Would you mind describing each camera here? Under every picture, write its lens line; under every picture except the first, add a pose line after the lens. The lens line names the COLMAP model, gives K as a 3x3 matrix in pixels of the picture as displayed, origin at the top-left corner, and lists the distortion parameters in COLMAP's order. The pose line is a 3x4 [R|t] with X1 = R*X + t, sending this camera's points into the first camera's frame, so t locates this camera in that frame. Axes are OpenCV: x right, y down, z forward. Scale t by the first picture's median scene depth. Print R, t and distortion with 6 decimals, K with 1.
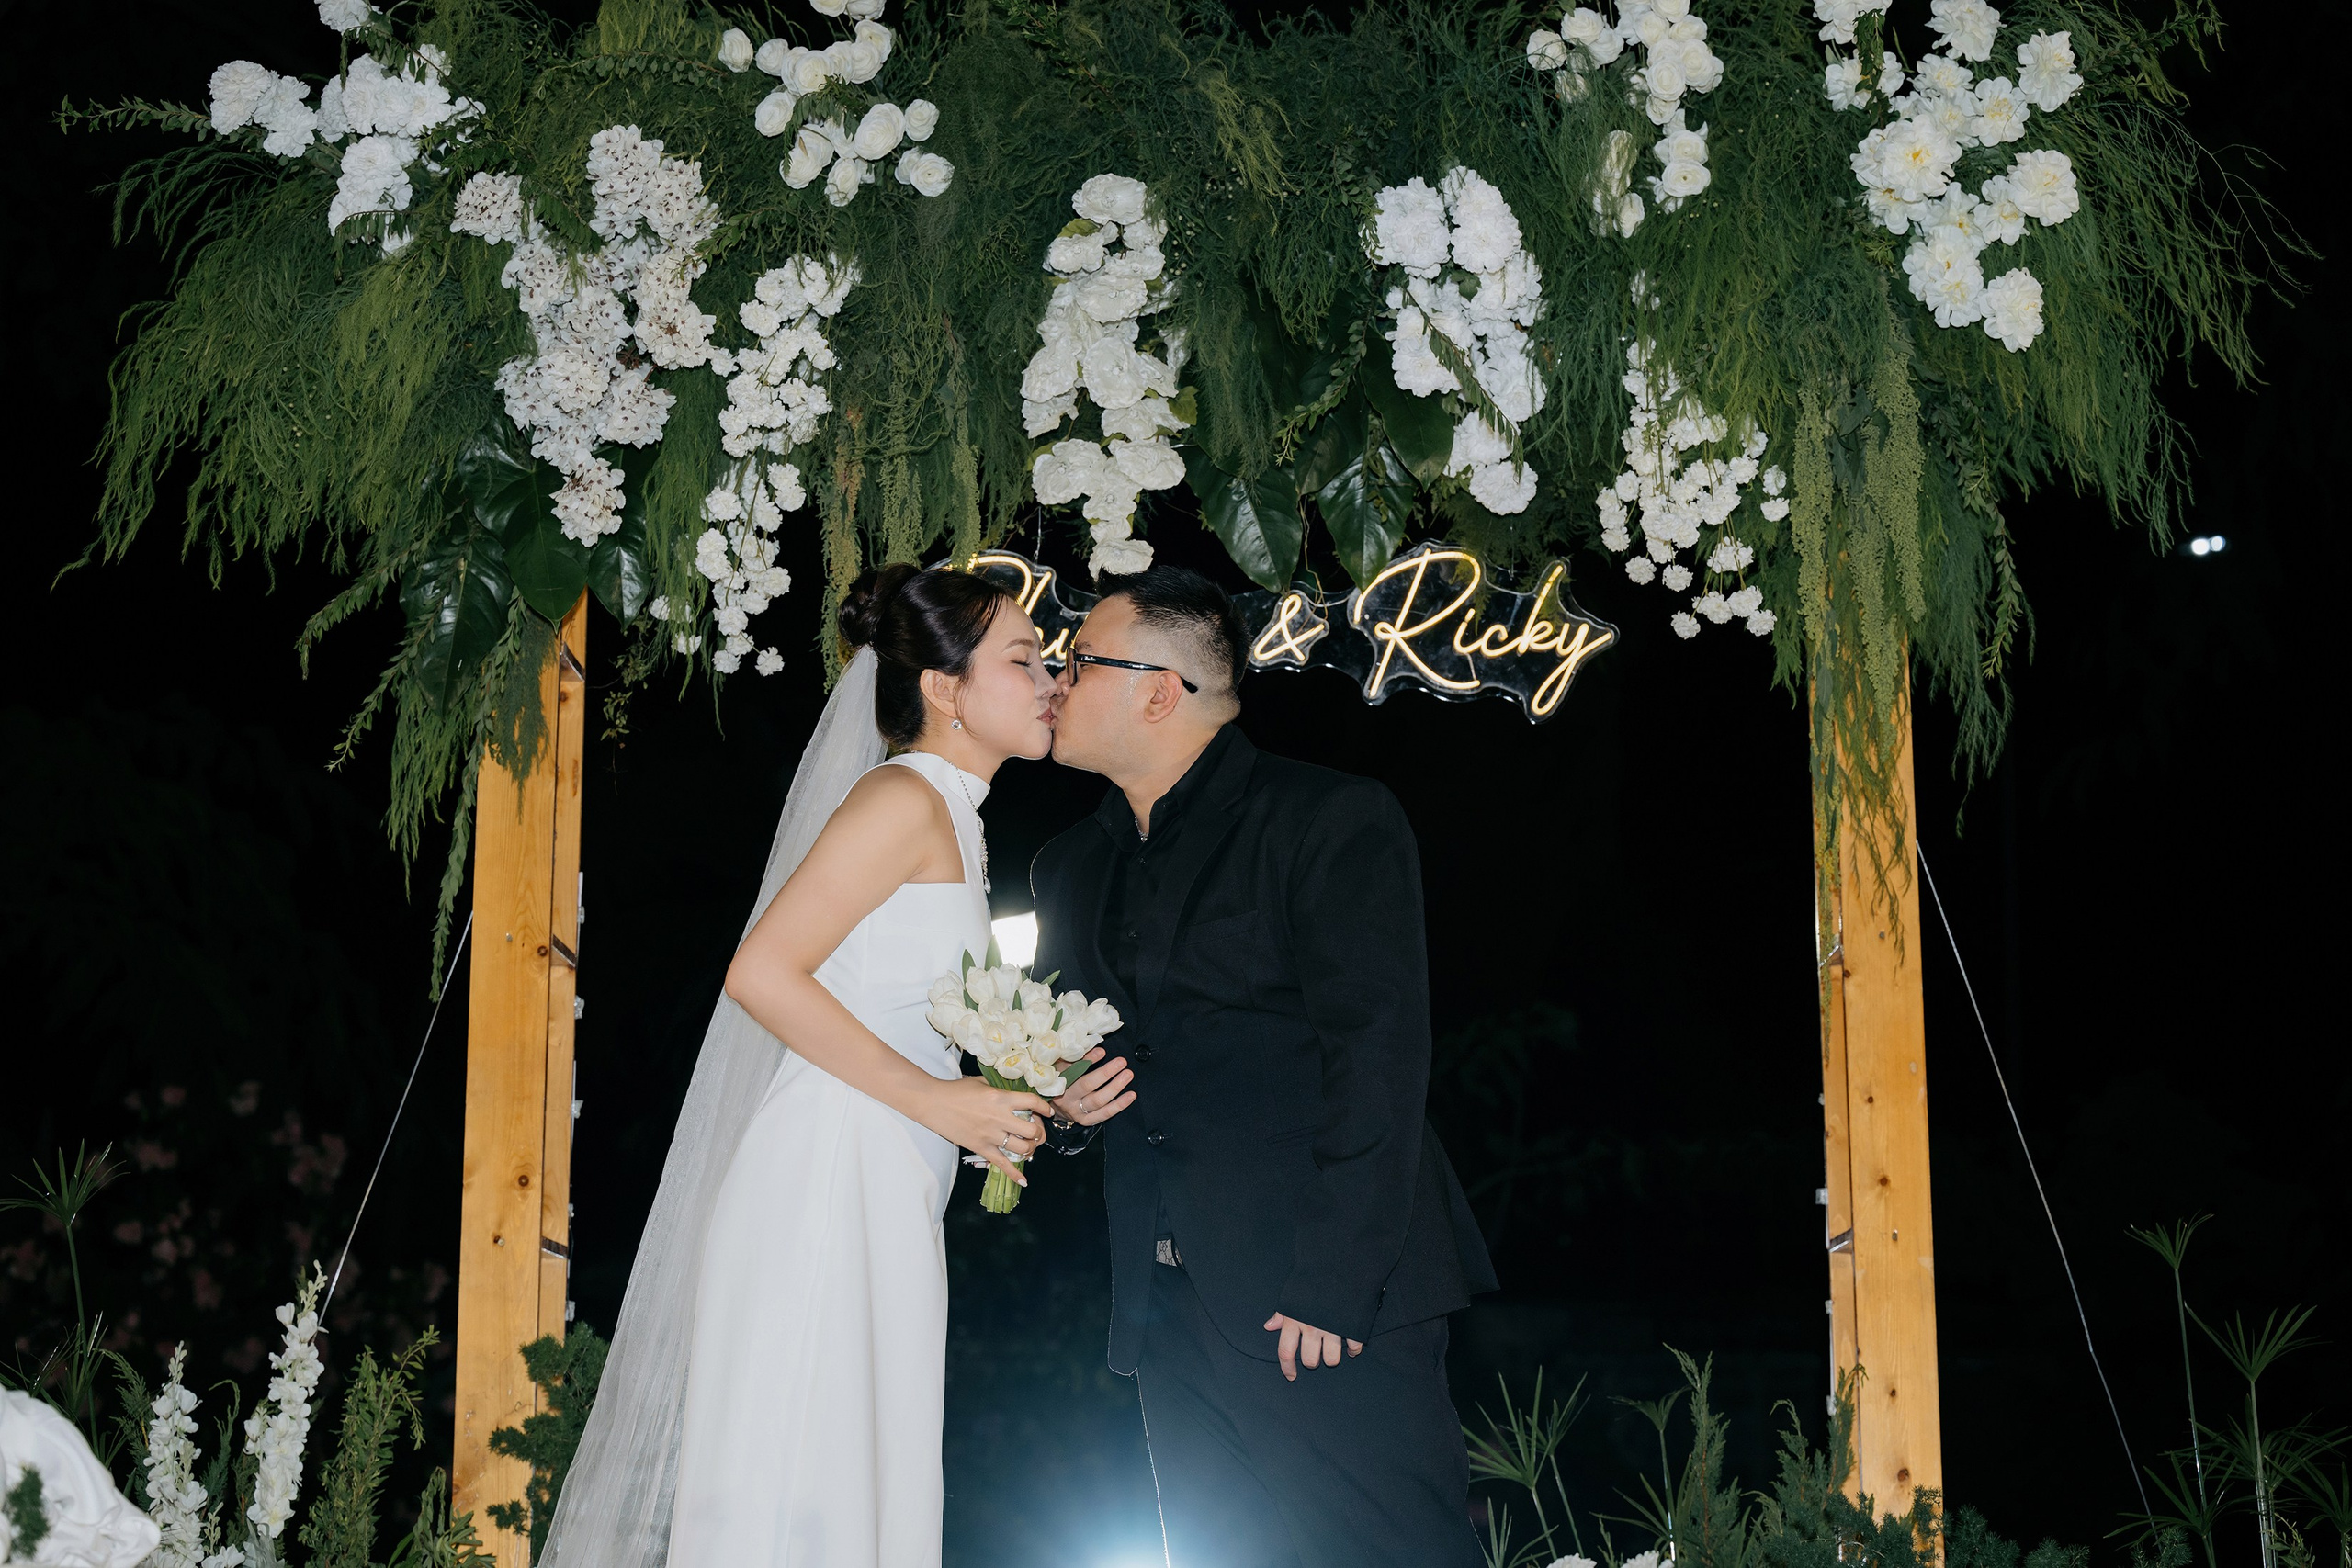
lens RADIAL K [[4668.7, 0, 1141.0], [0, 4668.7, 716.8], [0, 0, 1]] dist [0.019295, 0.000000]
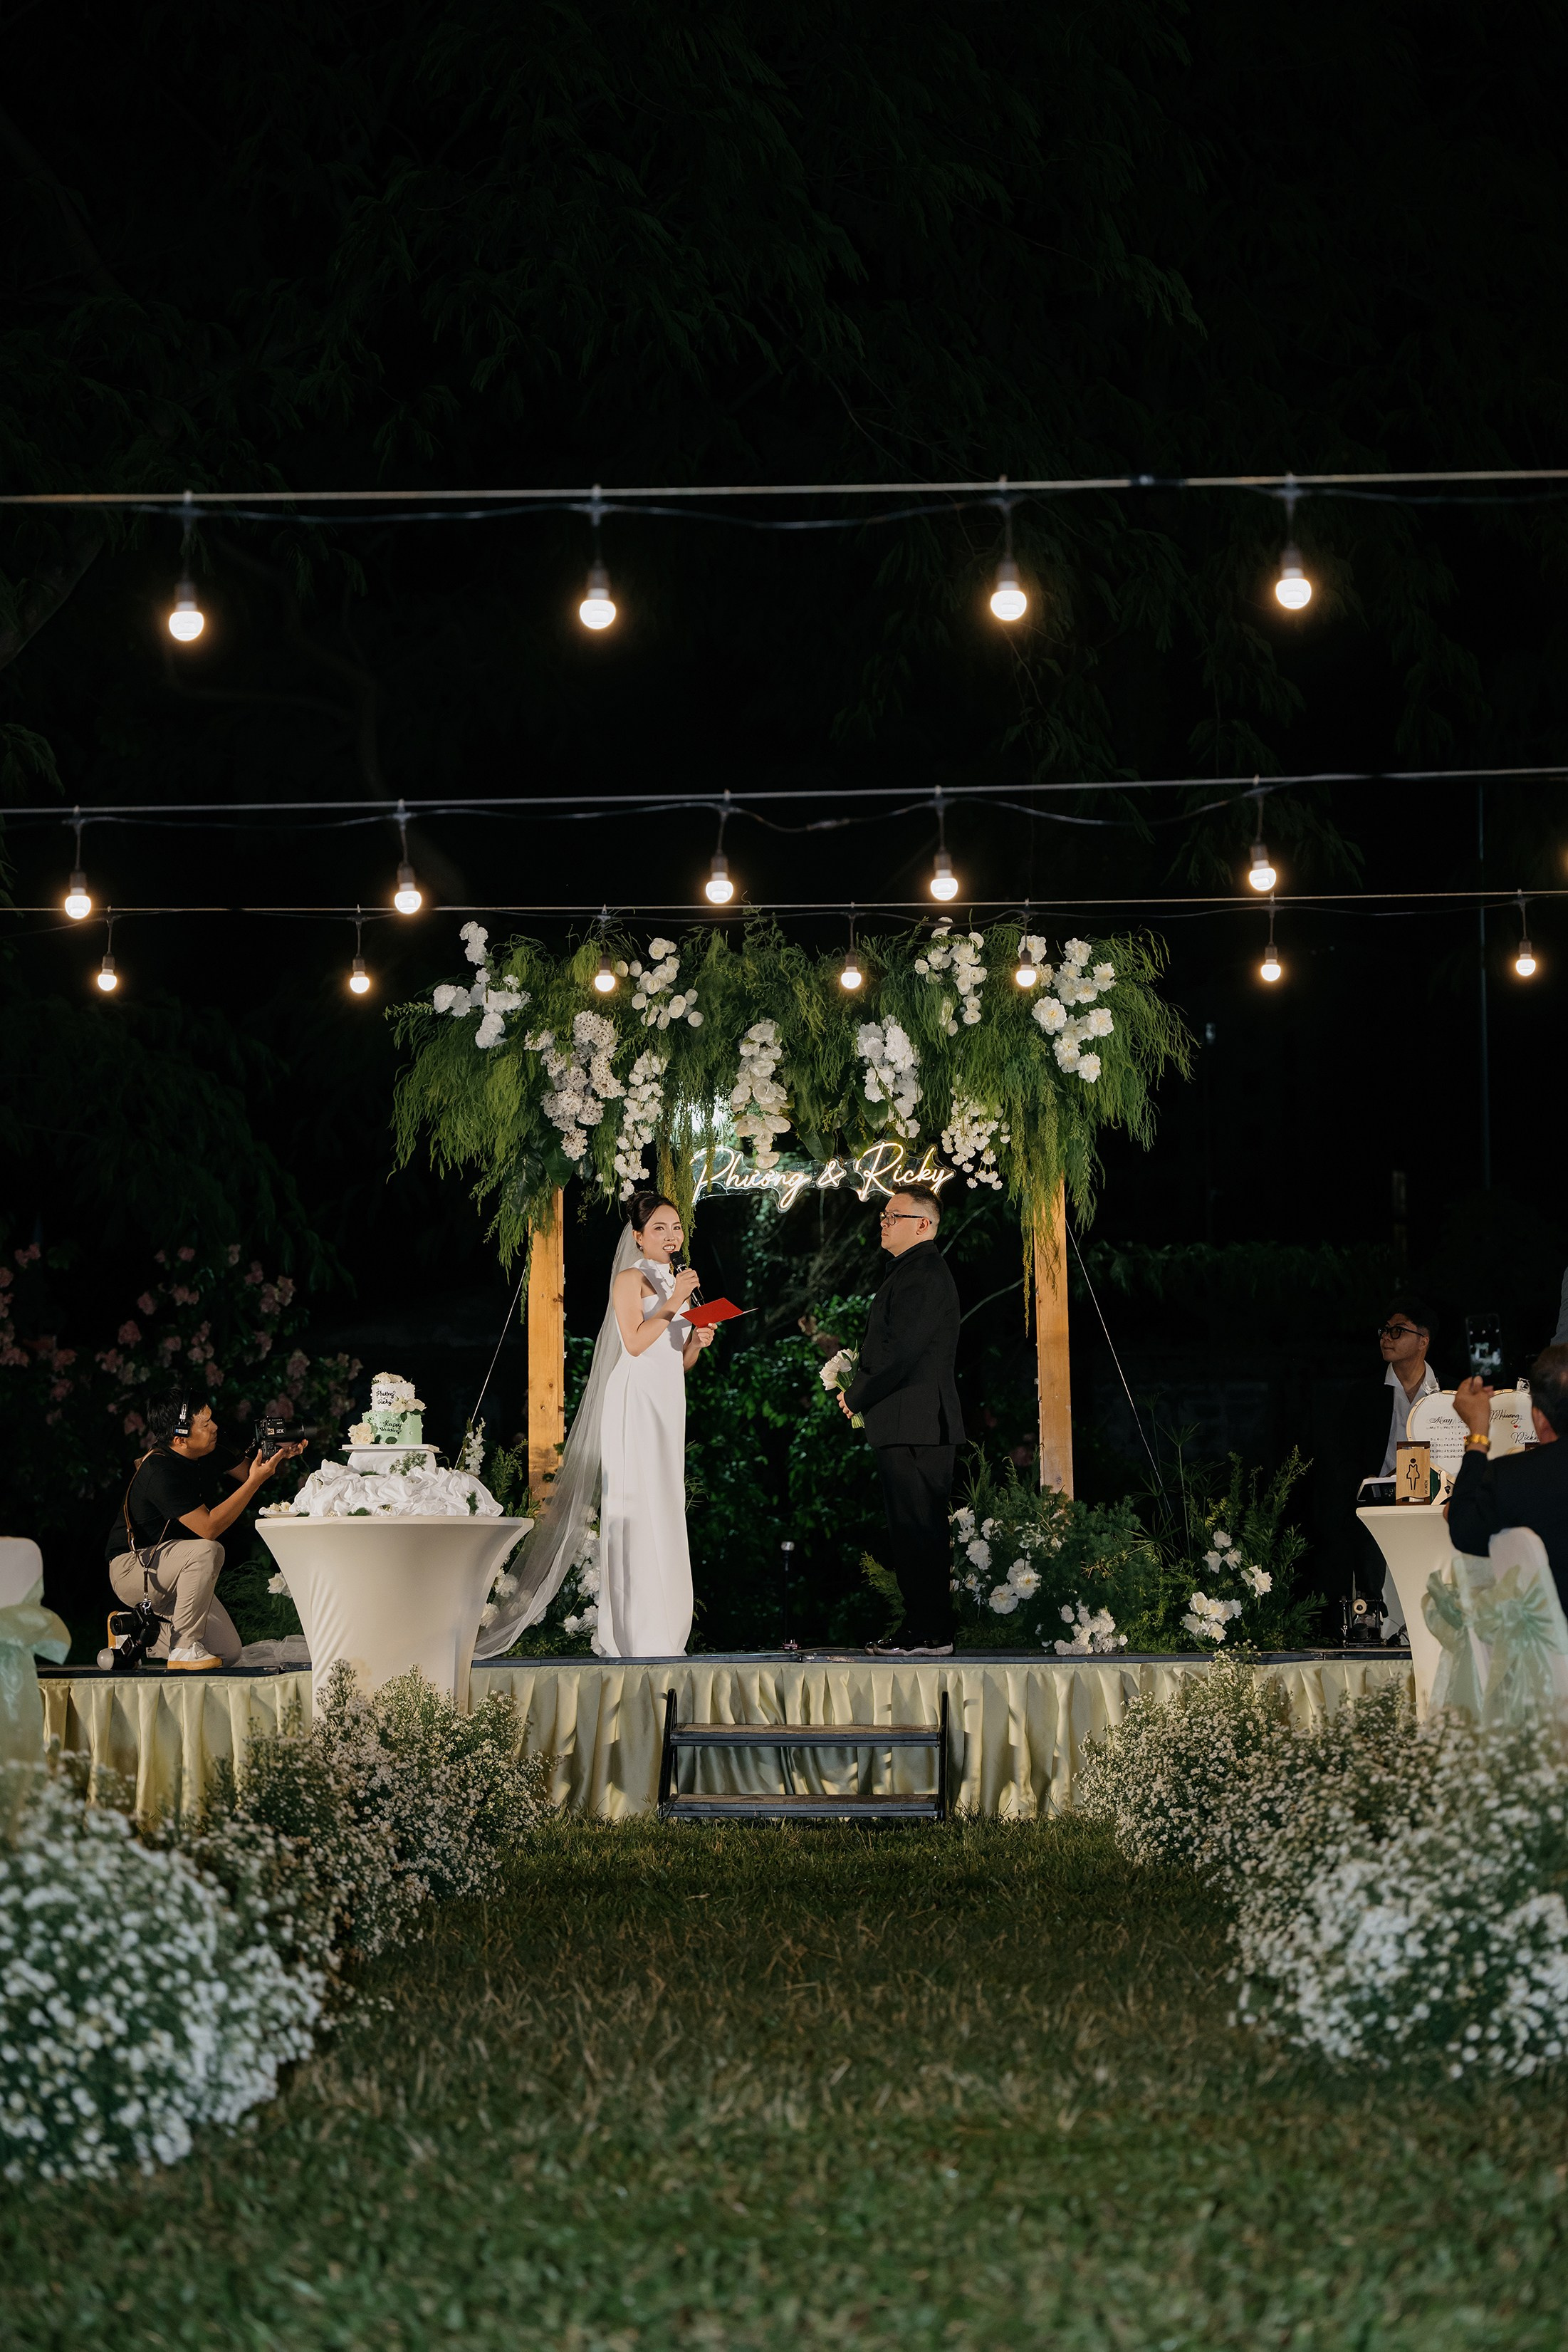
lens RADIAL K [[4730.0, 0, 911.8], [0, 4730.0, 1120.9], [0, 0, 1]] dist [-0.245140, 0.000000]
pose [[0.999669, -0.015423, 0.020588, 0.023392], [0.013577, 0.996120, 0.086952, -0.295504], [-0.021850, -0.086643, 0.996000, -1.758913]]
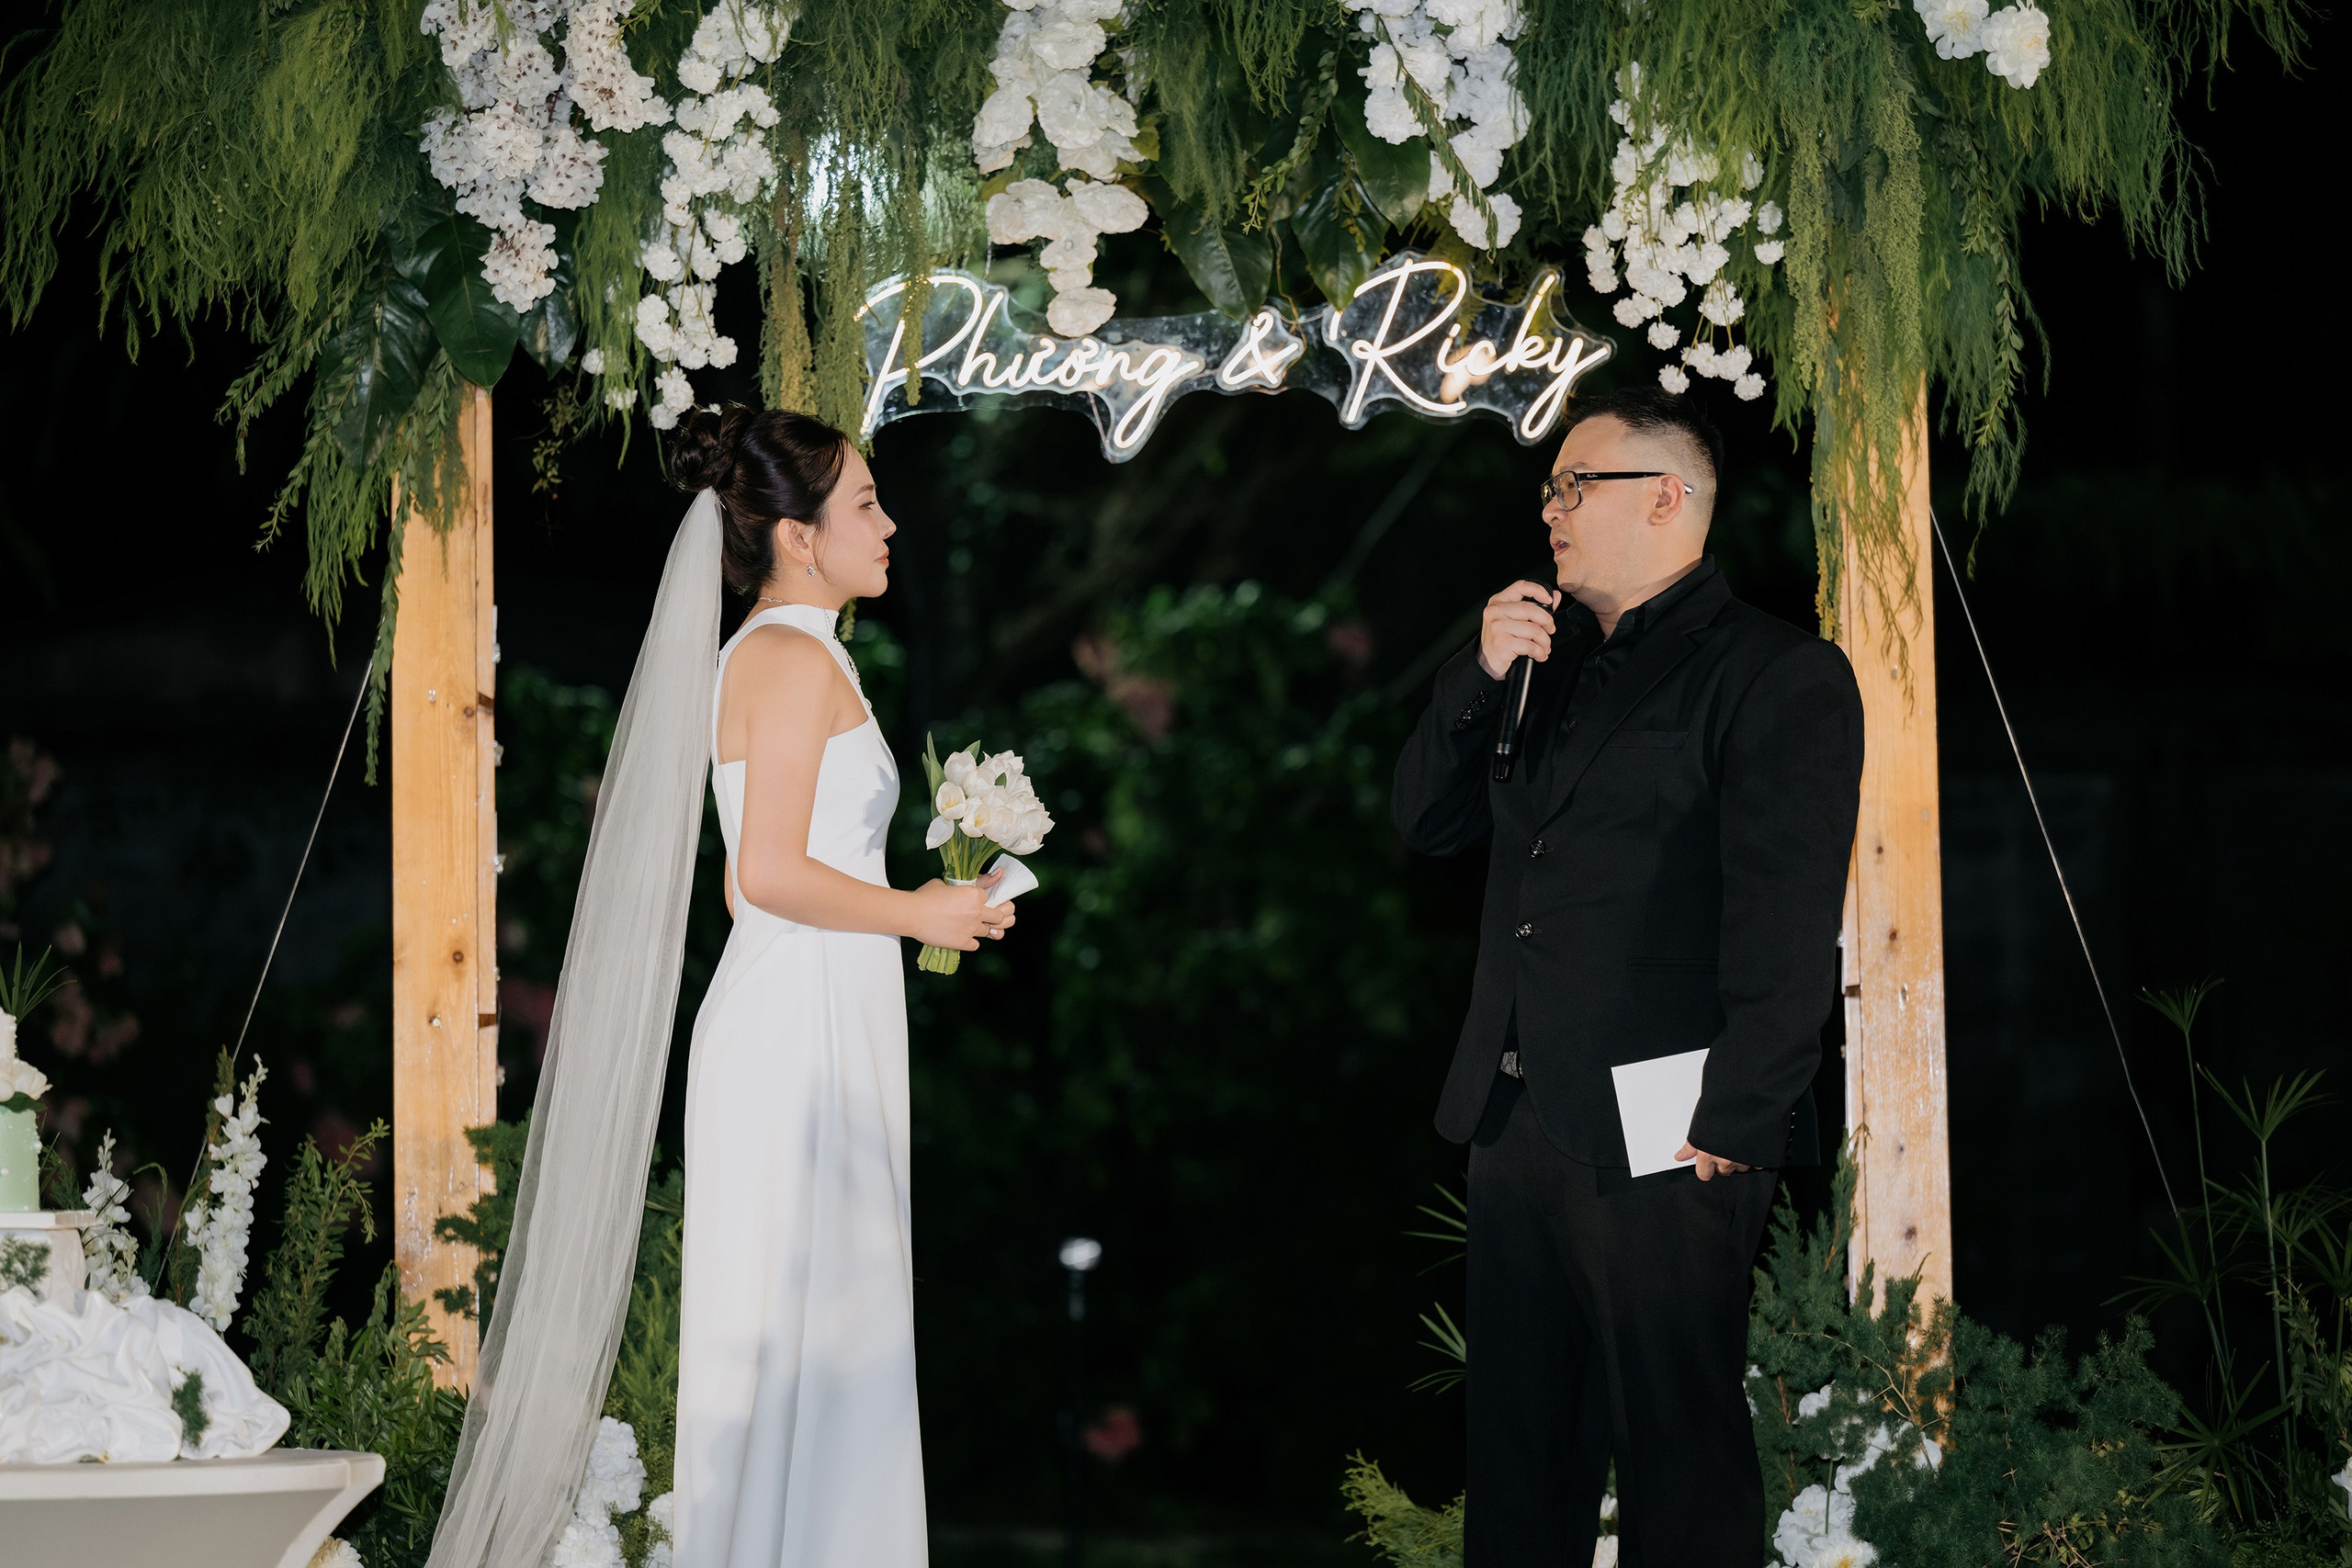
lens RADIAL K [[8504.4, 0, 1154.5], [0, 8504.4, 871.8], [0, 0, 1]] dist [-0.053484, 0.000000]
pose [[0.999809, -0.014649, 0.012975, -0.013376], [0.012294, 0.986064, 0.165911, -0.206398], [-0.015225, -0.165719, 0.986055, -0.716315]]
